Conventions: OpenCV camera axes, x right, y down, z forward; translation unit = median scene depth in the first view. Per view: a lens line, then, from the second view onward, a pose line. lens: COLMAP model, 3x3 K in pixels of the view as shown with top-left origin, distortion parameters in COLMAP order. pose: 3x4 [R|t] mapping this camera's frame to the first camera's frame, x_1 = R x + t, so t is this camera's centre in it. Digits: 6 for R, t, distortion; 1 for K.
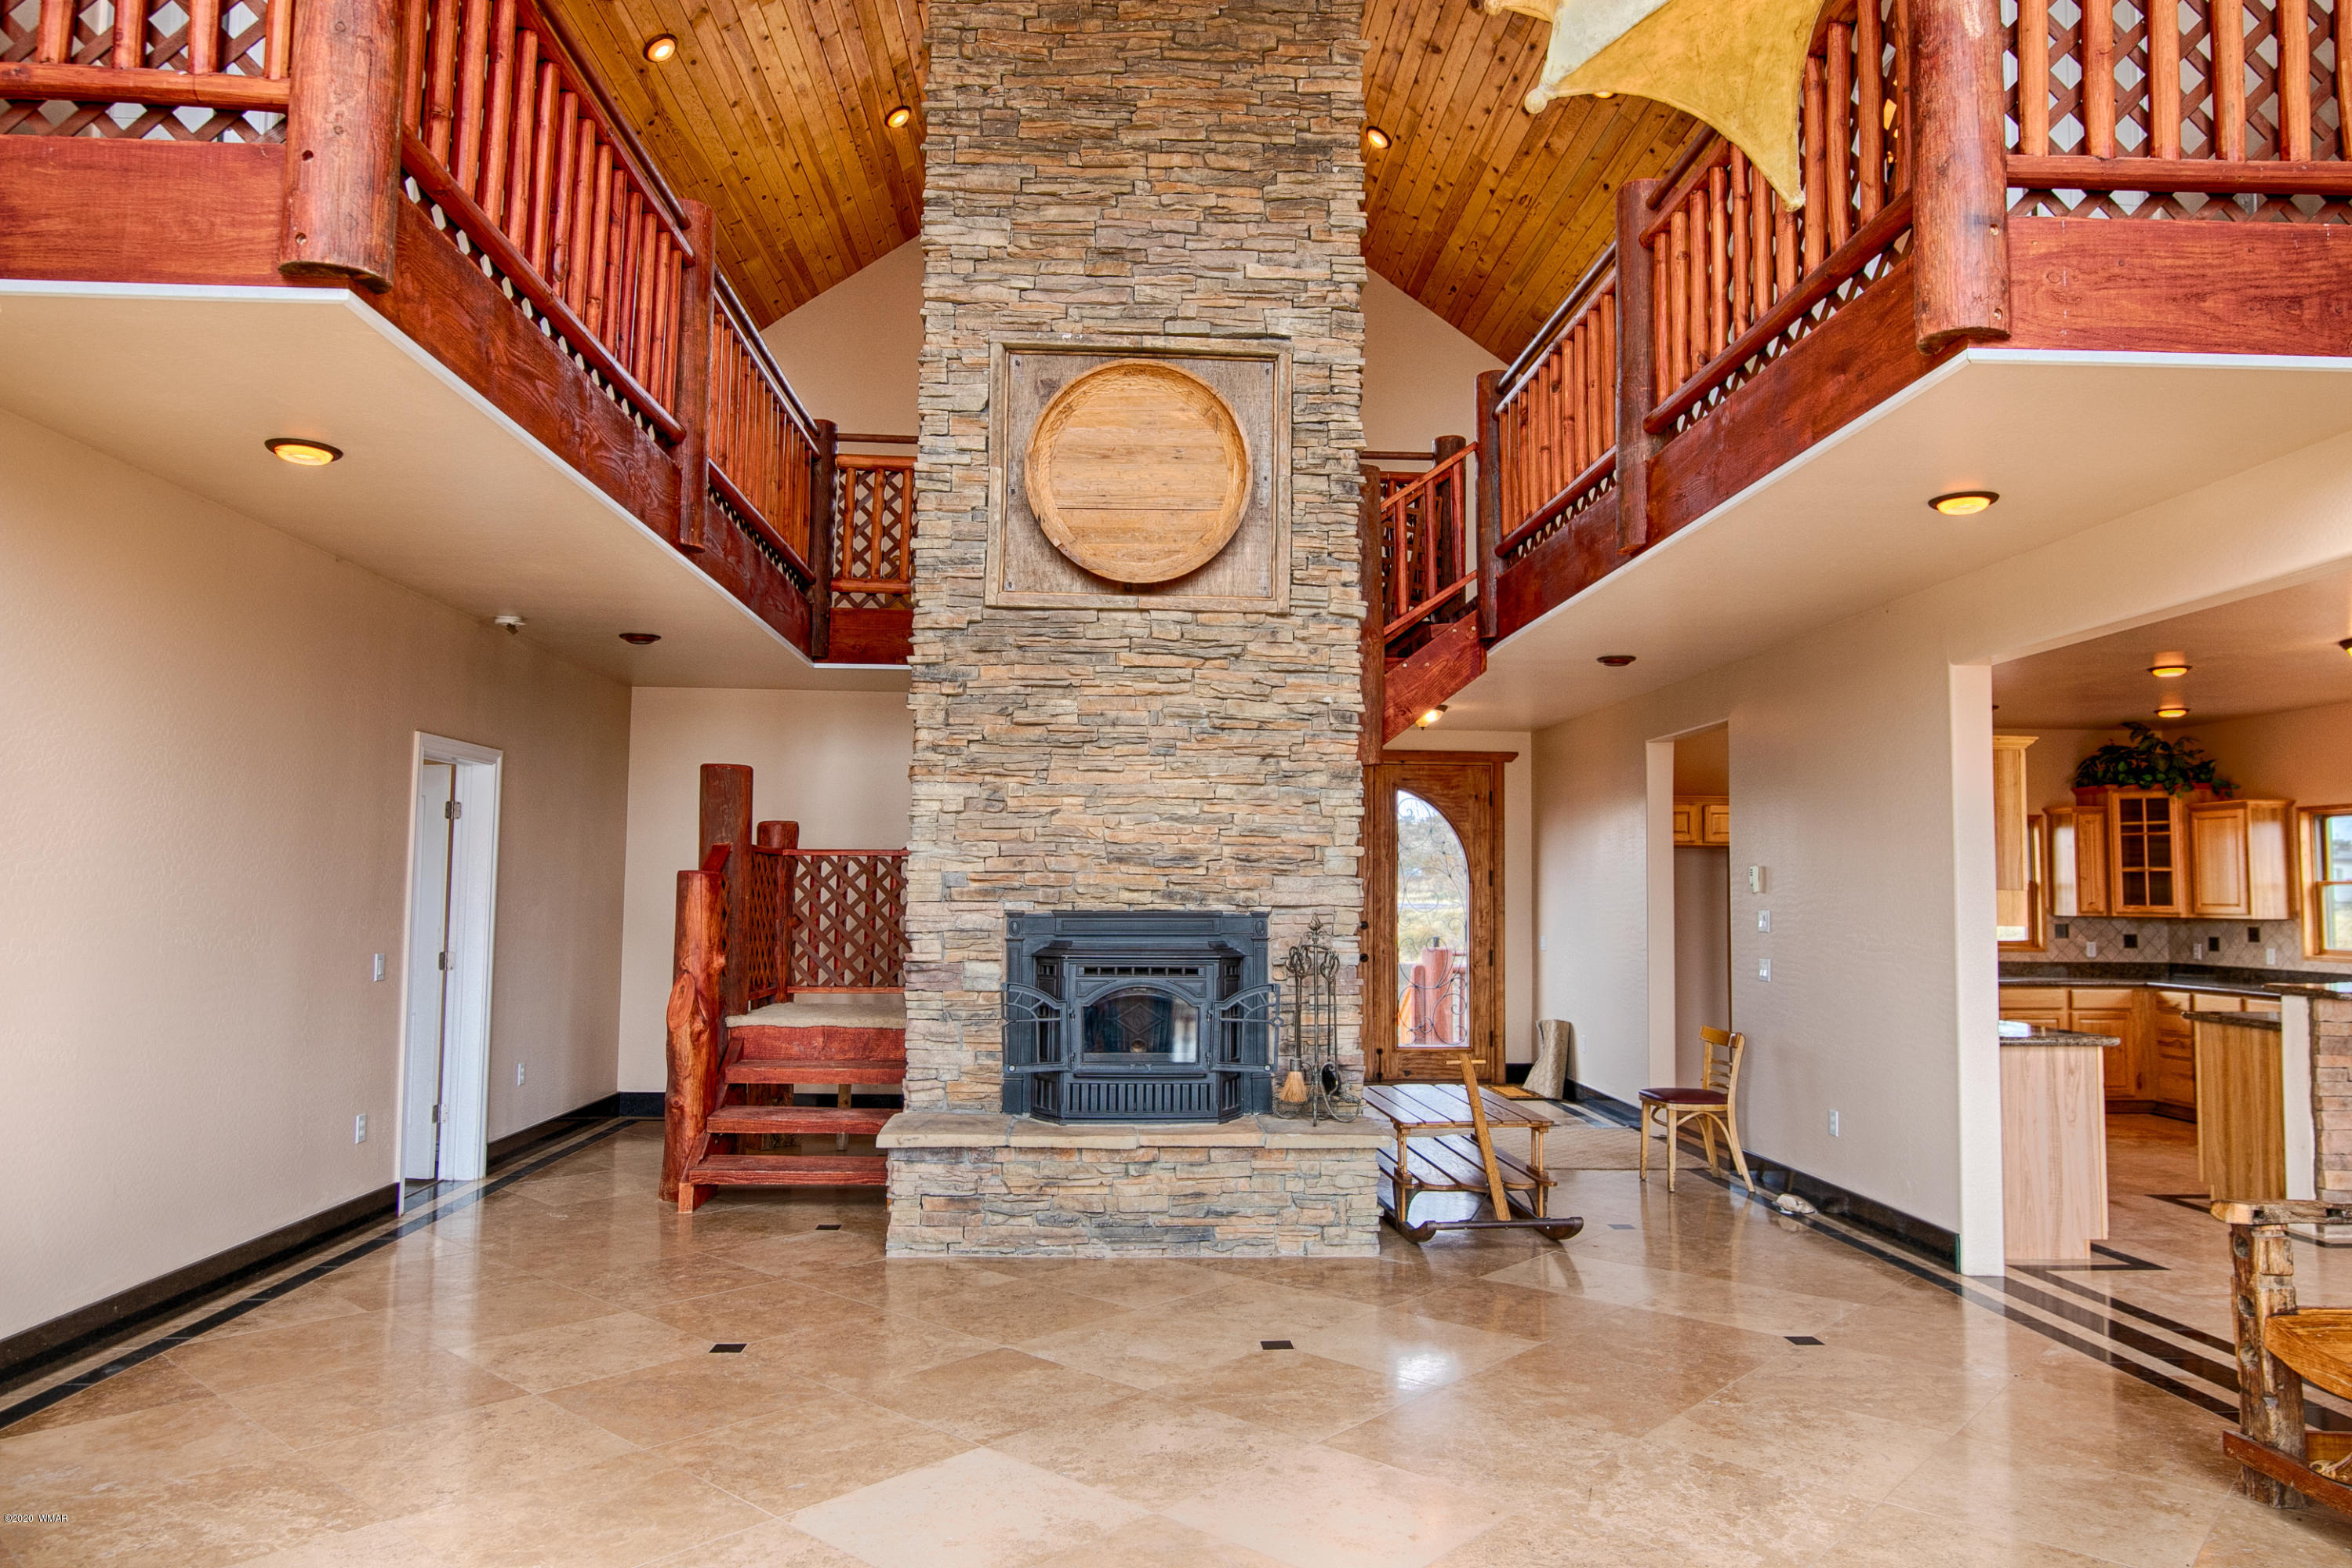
lens RADIAL K [[1506.5, 0, 1181.5], [0, 1506.5, 797.5], [0, 0, 1]] dist [-0.006202, 0.001289]
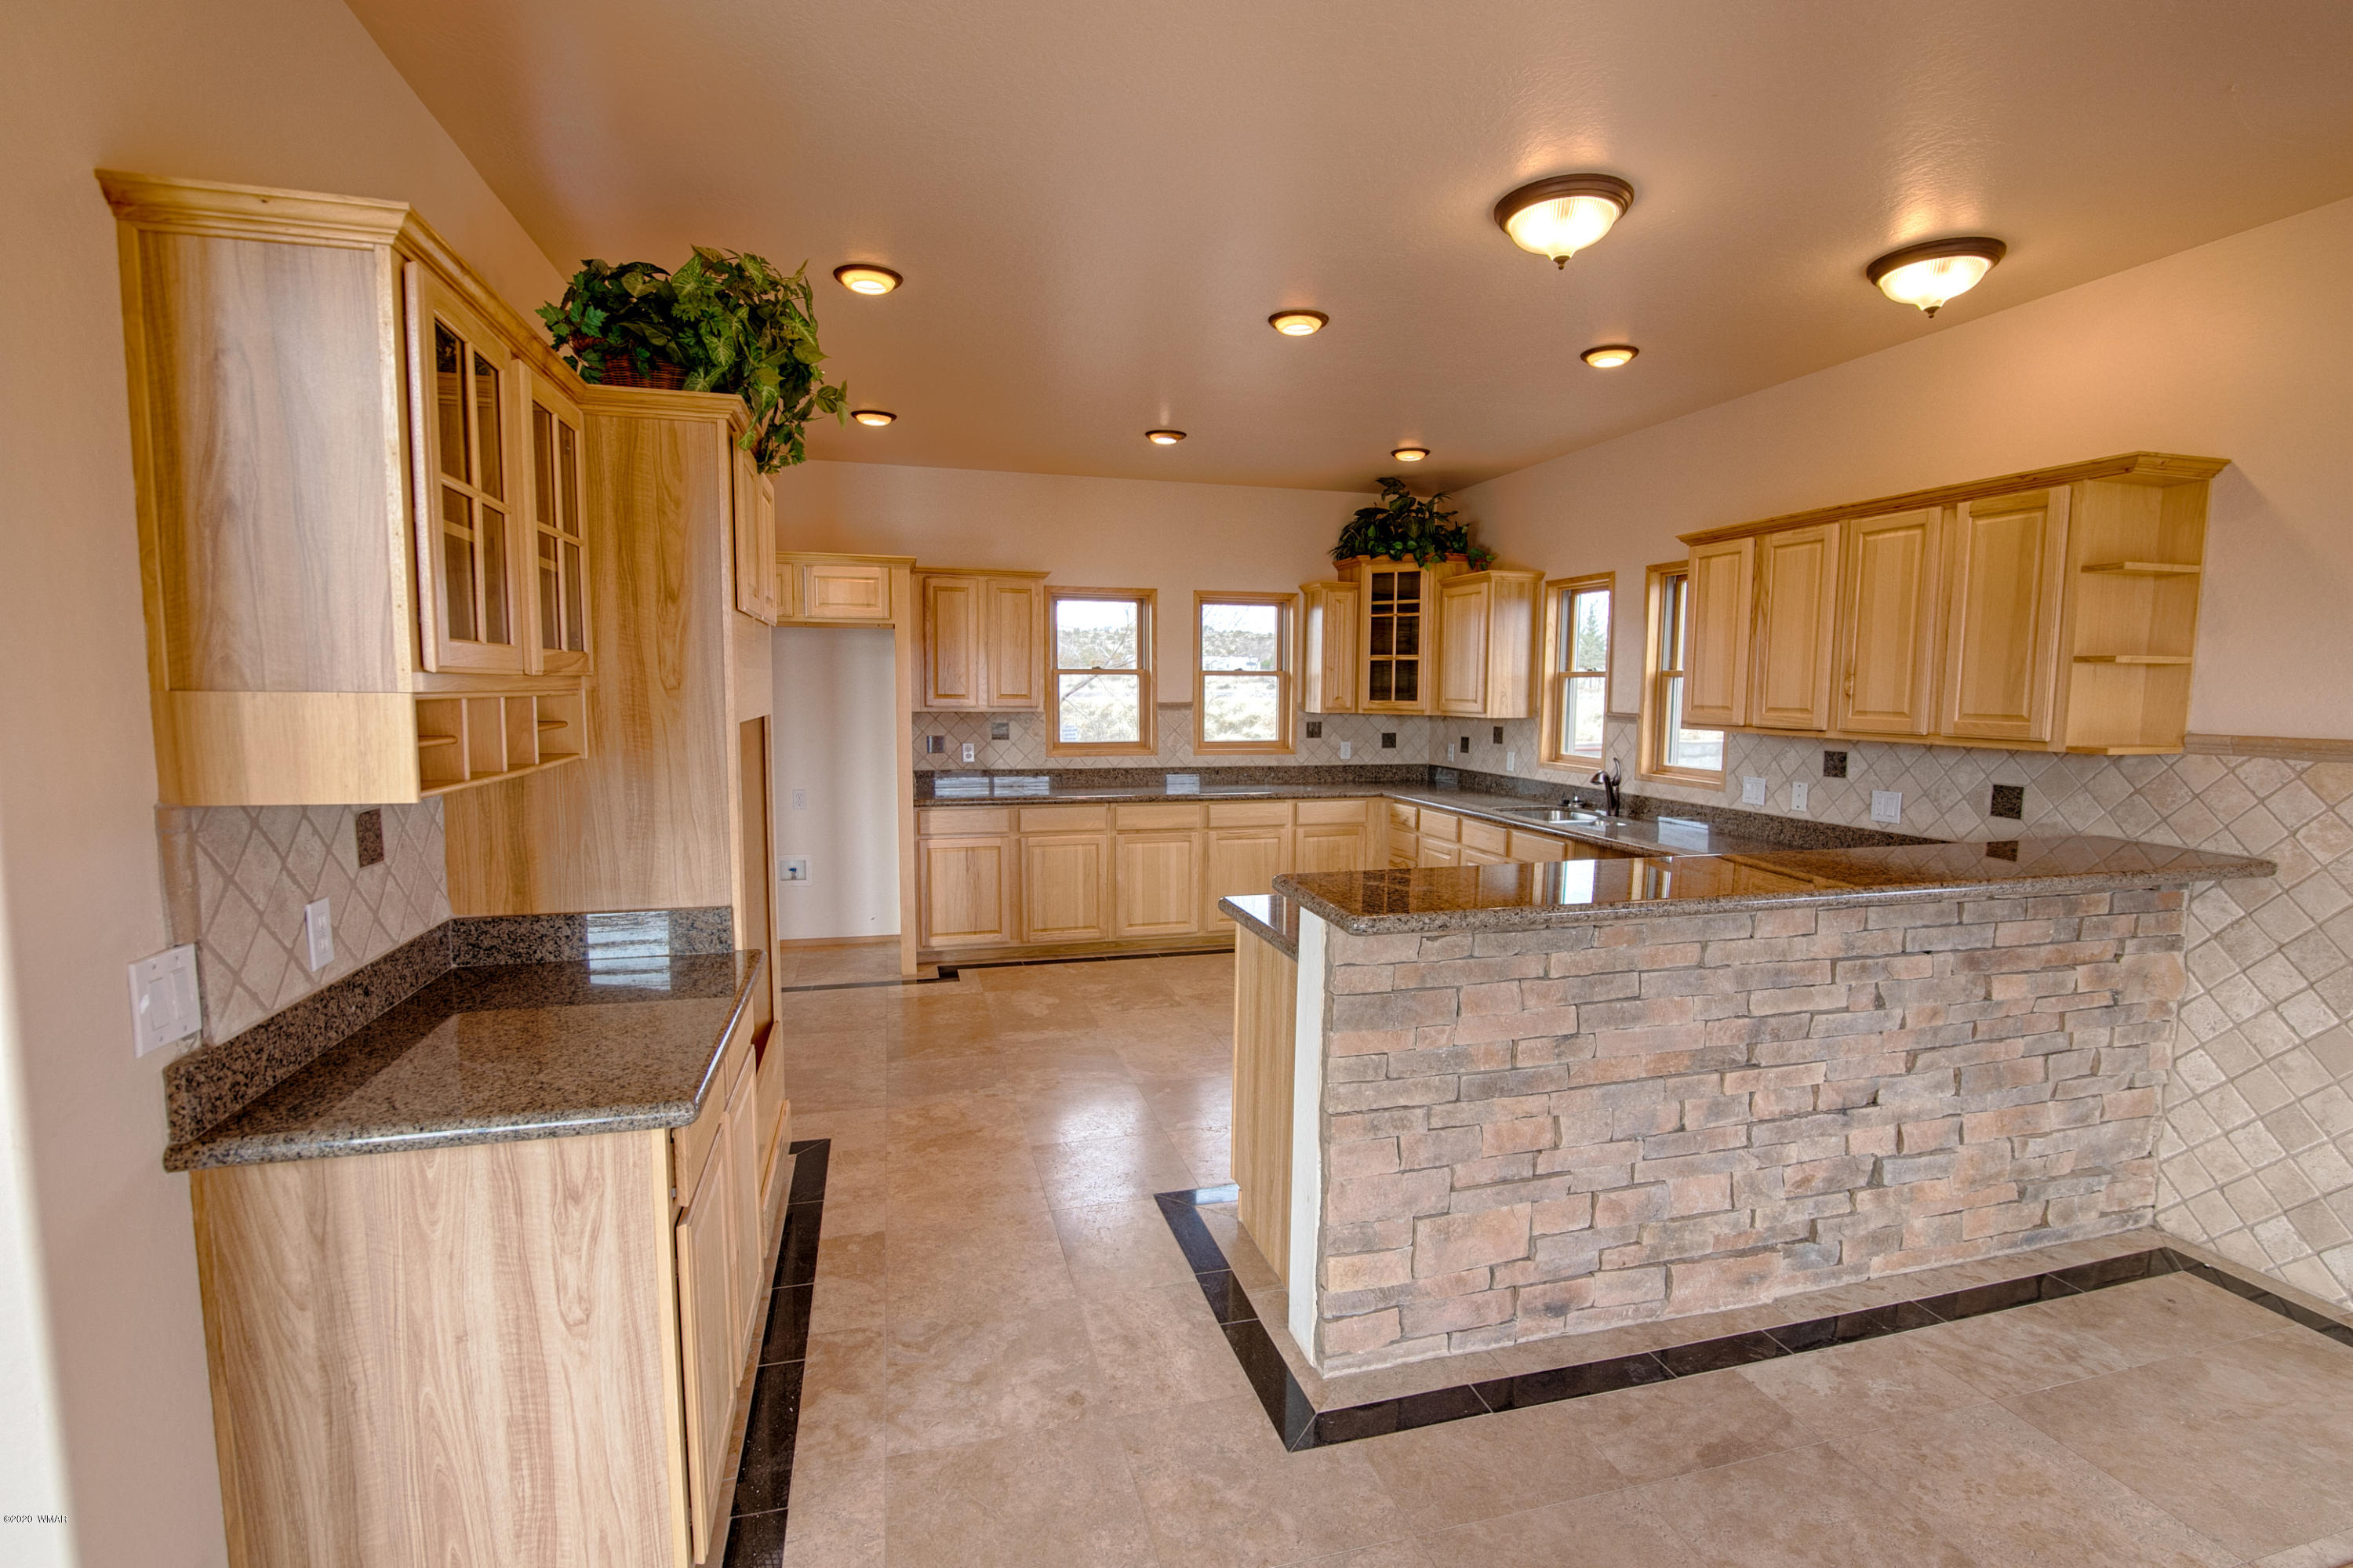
lens RADIAL K [[1086.0, 0, 1190.4], [0, 1086.0, 799.7], [0, 0, 1]] dist [-0.016561, 0.001430]
pose [[0.975981, -0.022976, 0.216640, 0.636460], [-0.014365, 0.985472, 0.169231, 0.039985], [-0.217381, -0.168279, 0.961472, 0.684896]]
